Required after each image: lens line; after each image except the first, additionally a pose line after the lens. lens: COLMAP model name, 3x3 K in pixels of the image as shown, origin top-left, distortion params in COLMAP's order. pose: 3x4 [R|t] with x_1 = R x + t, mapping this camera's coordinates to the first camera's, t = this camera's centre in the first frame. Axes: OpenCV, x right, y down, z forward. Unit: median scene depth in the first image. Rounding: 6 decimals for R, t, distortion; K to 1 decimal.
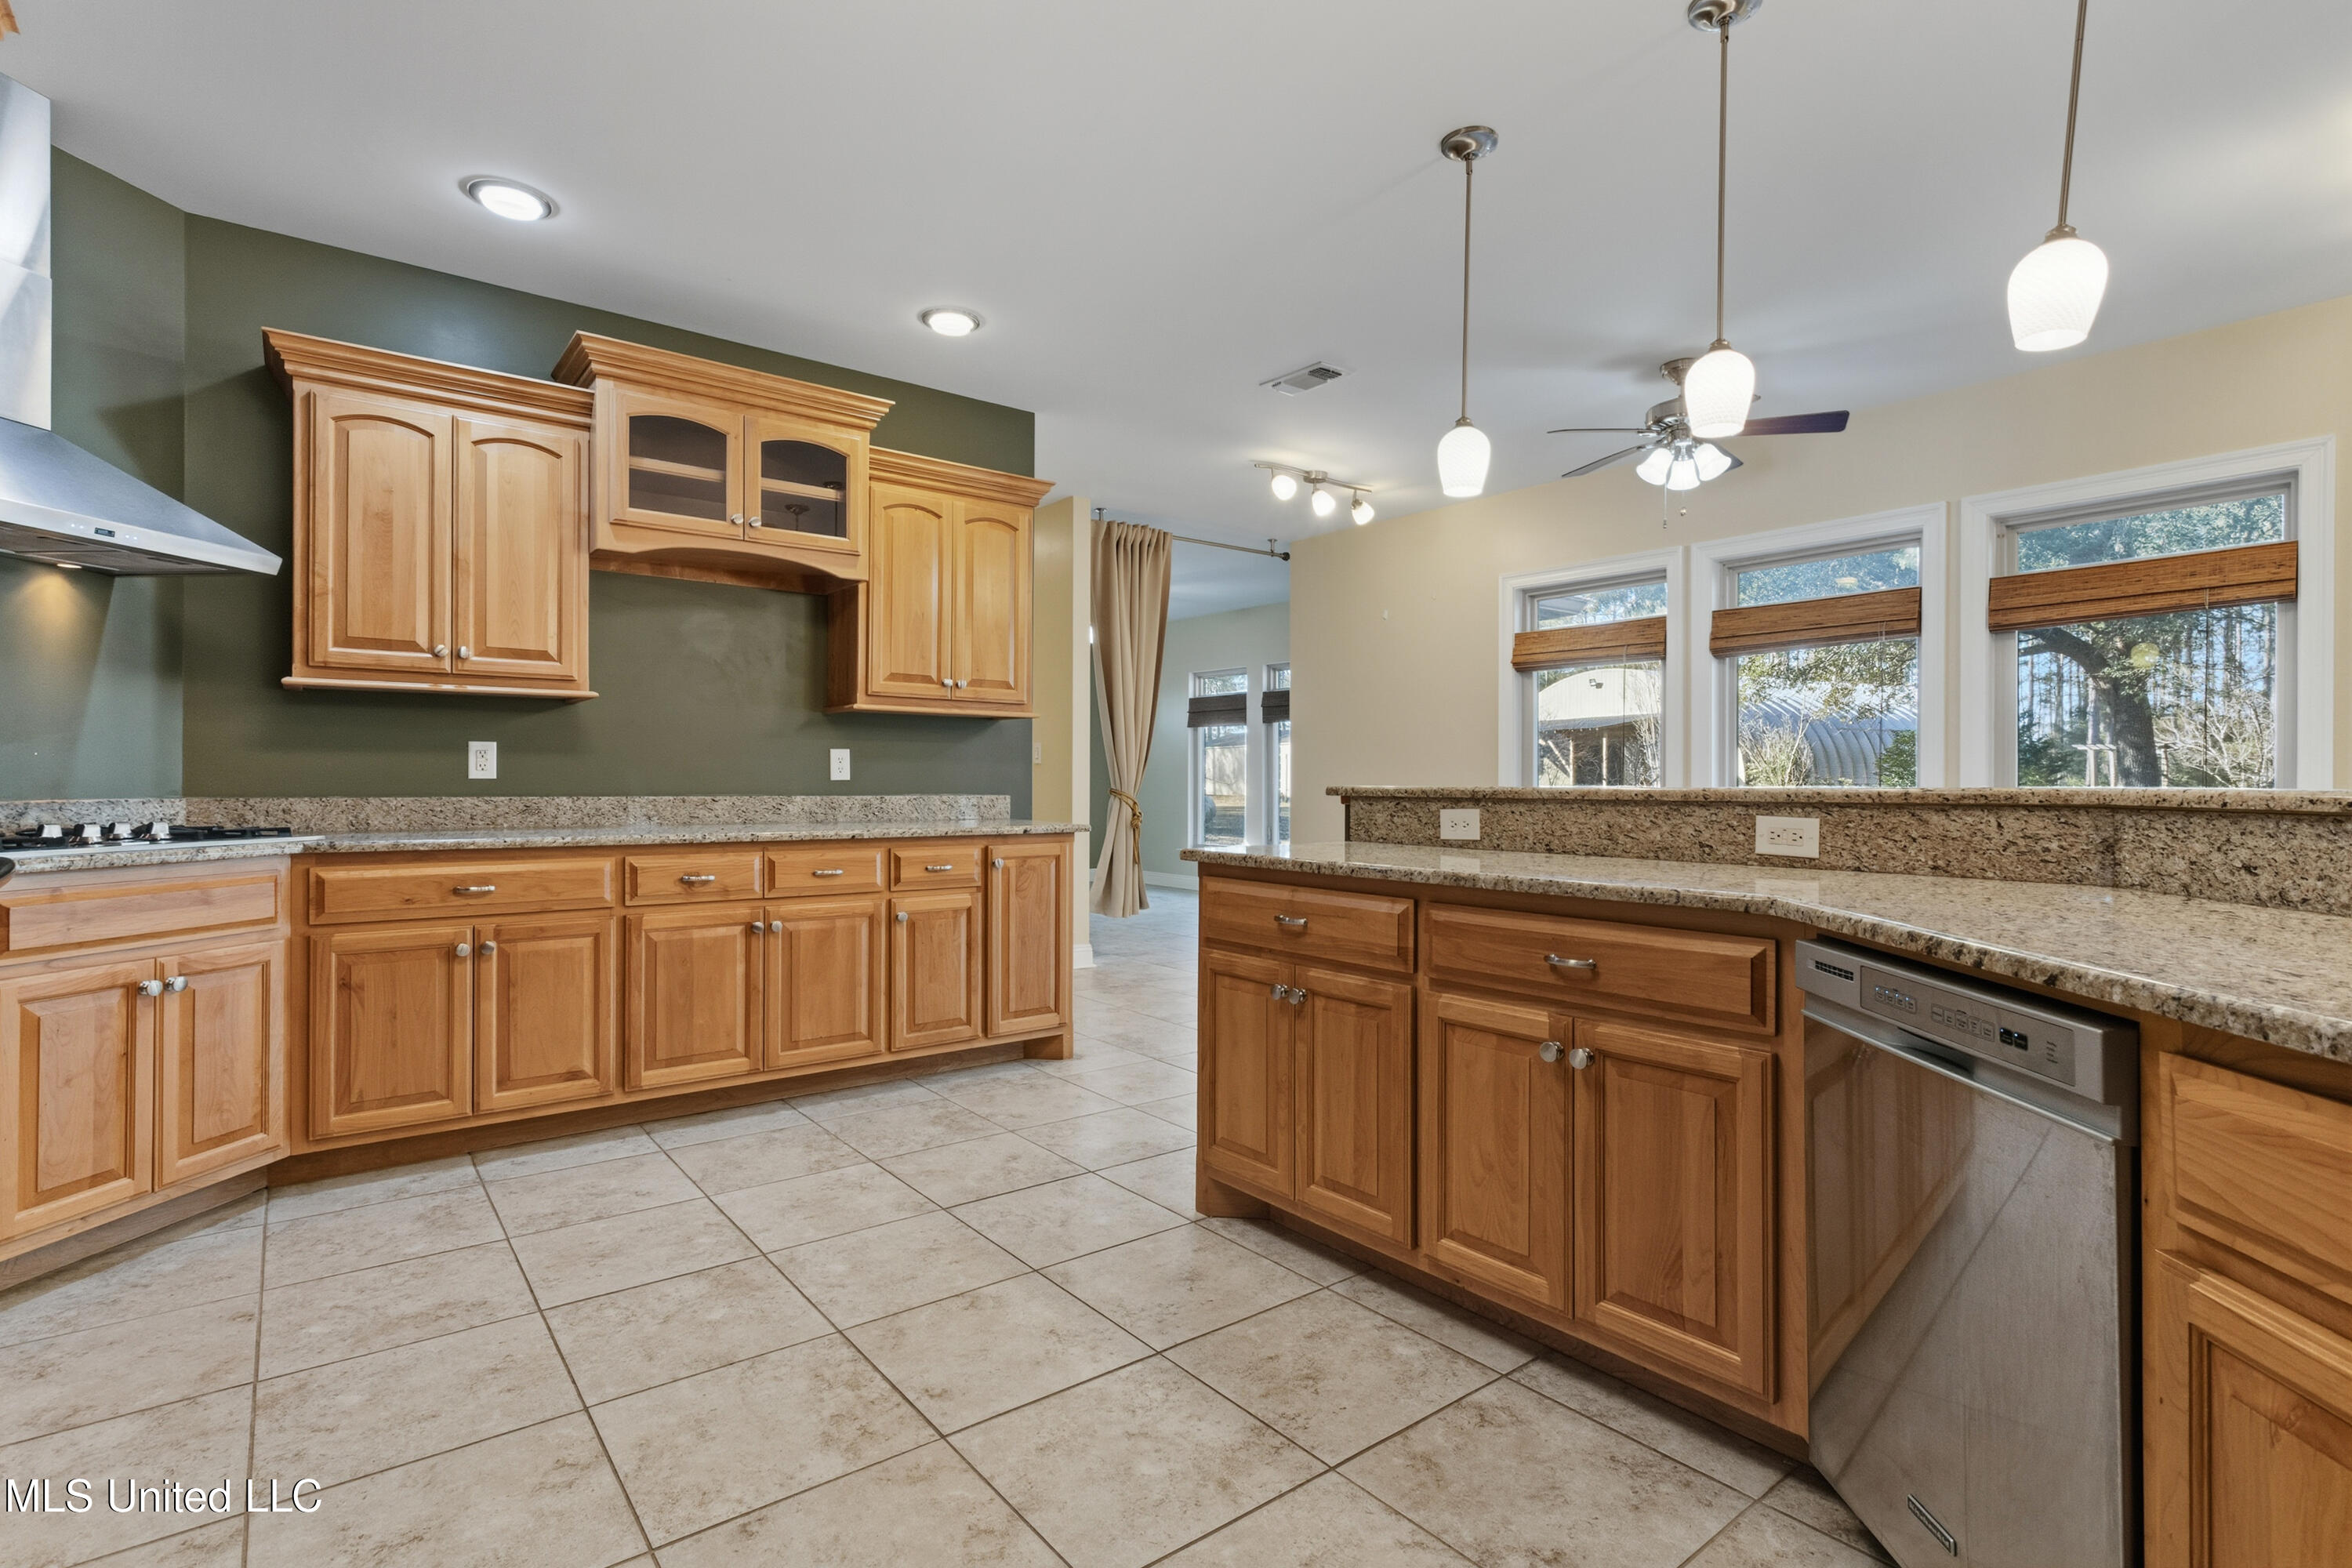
lens RADIAL K [[1113.9, 0, 1158.2], [0, 1113.9, 788.8], [0, 0, 1]] dist [-0.004001, 0.000905]
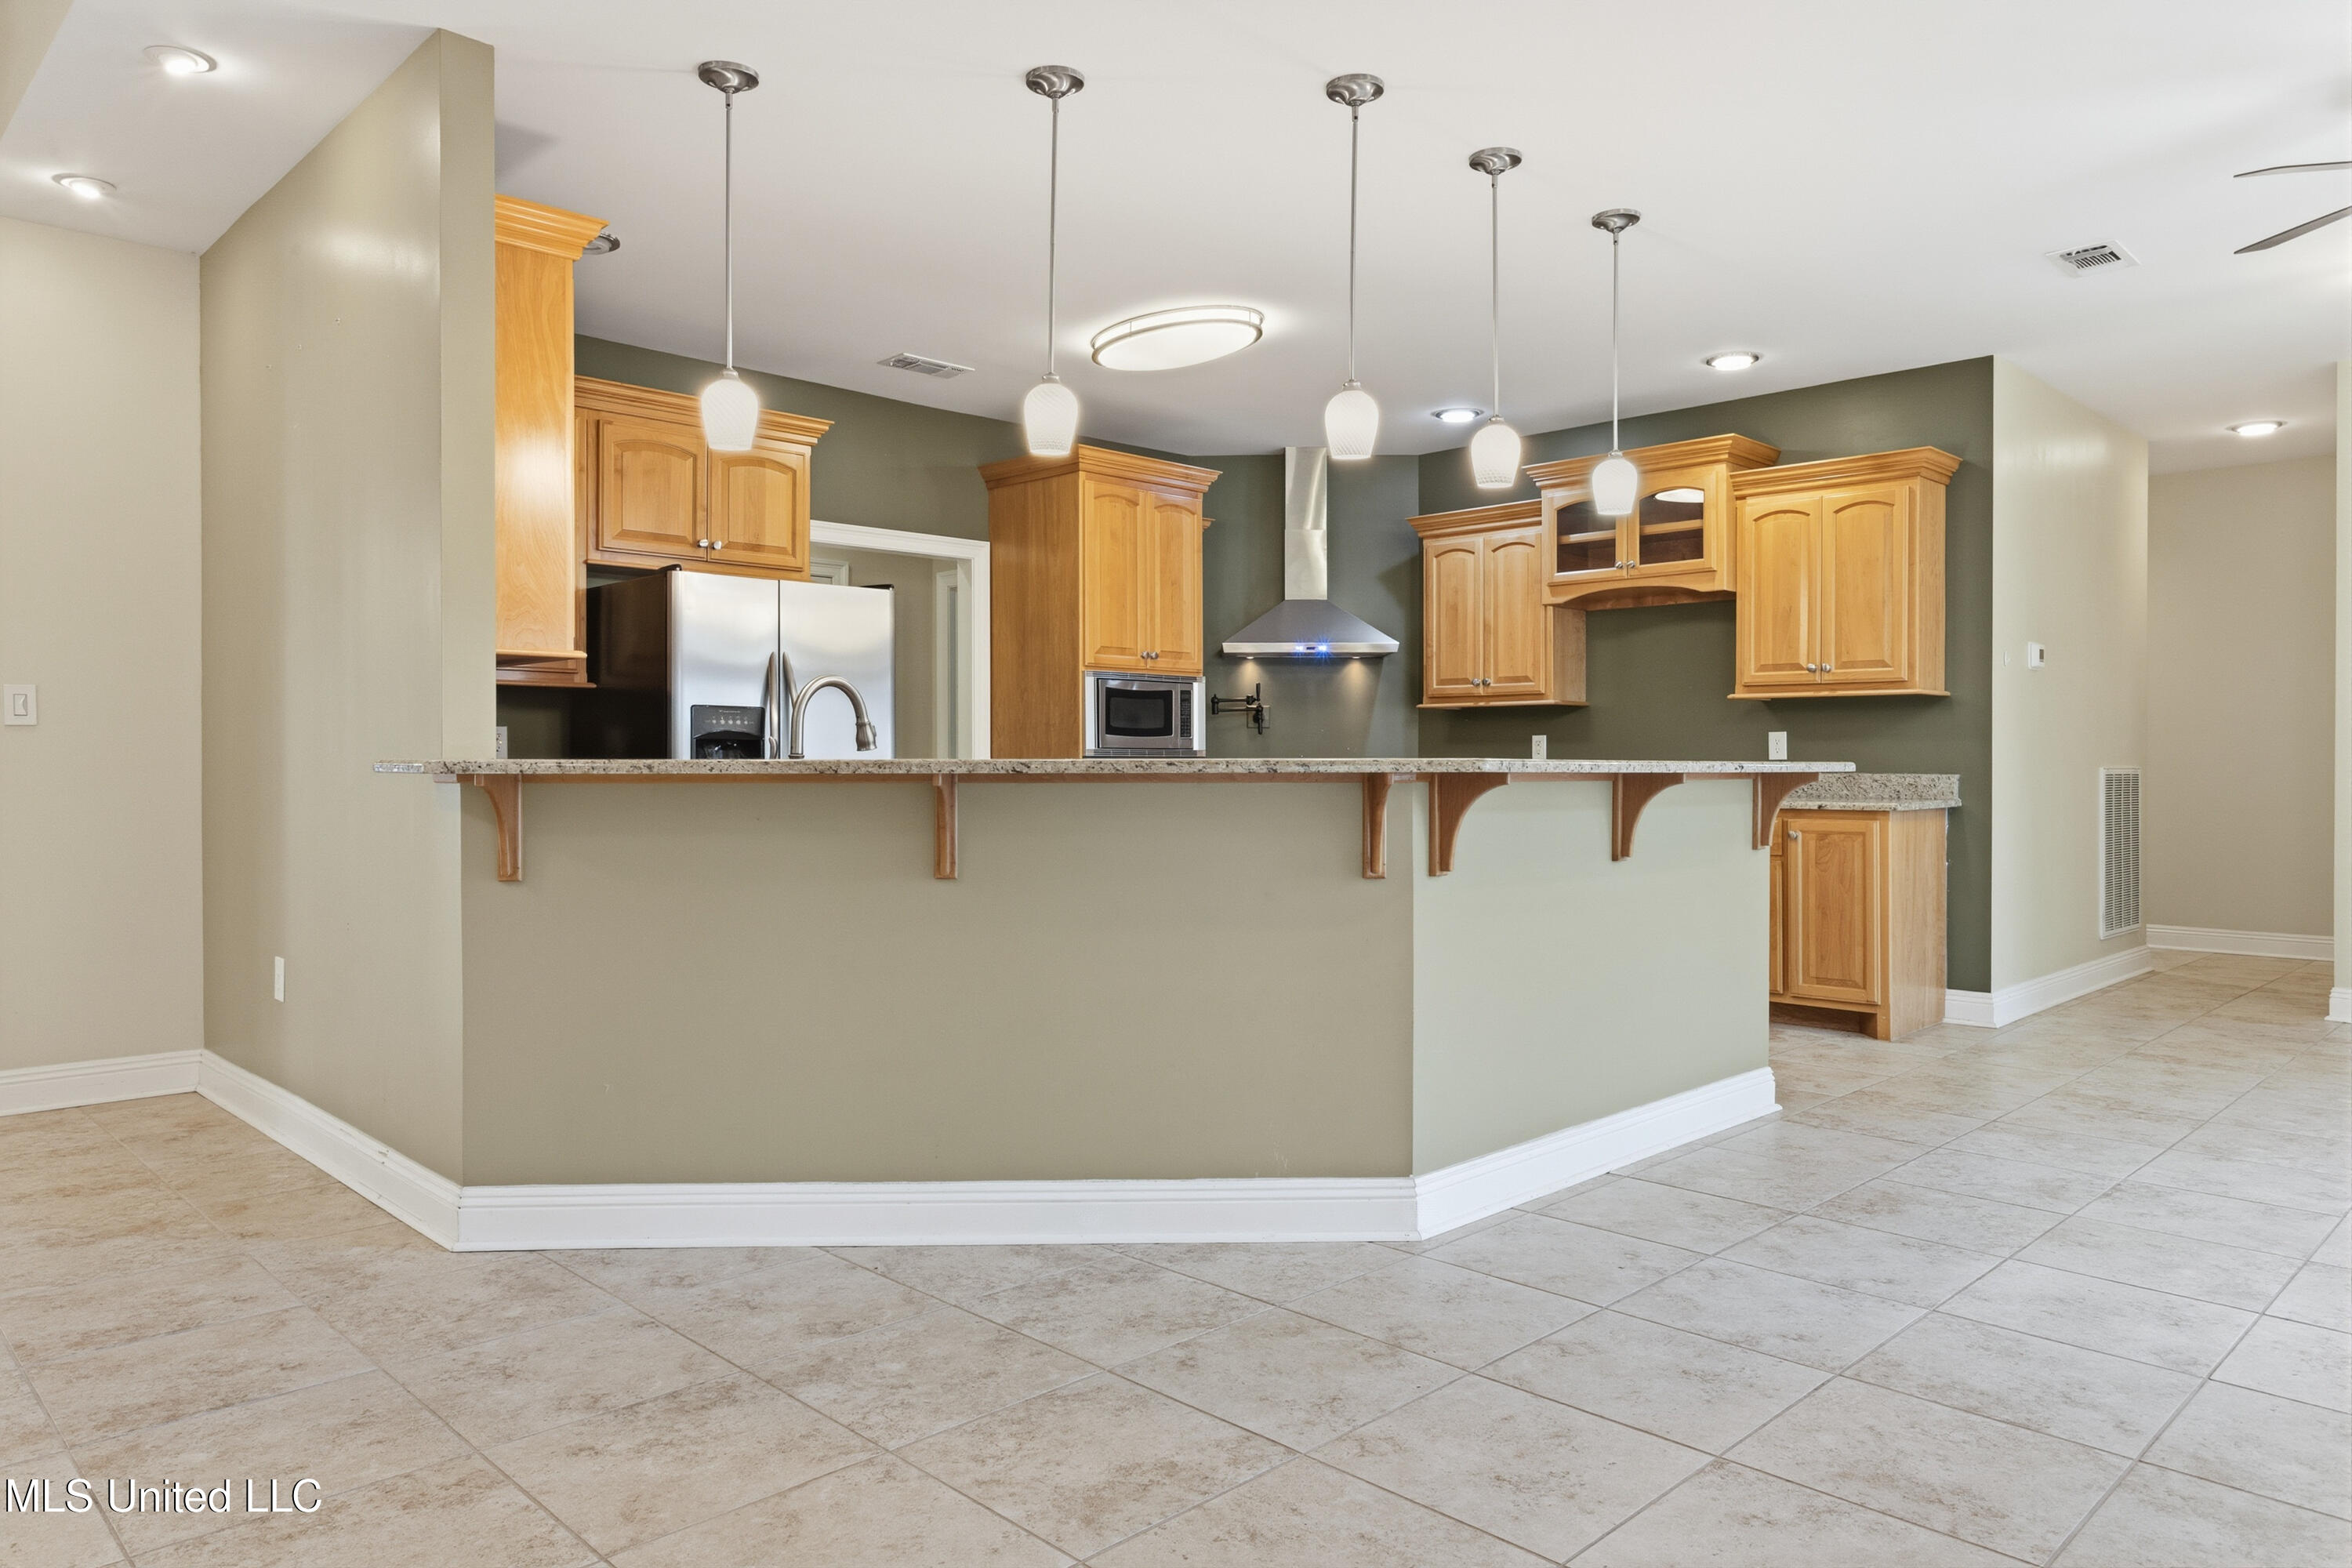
lens RADIAL K [[1523.2, 0, 1160.7], [0, 1523.2, 769.4], [0, 0, 1]] dist [-0.010622, 0.004296]
pose [[0.122947, -0.001531, -0.992412, 1.456764], [-0.007240, 0.999971, -0.002440, 0.013001], [0.992387, 0.007485, 0.122933, 0.246707]]
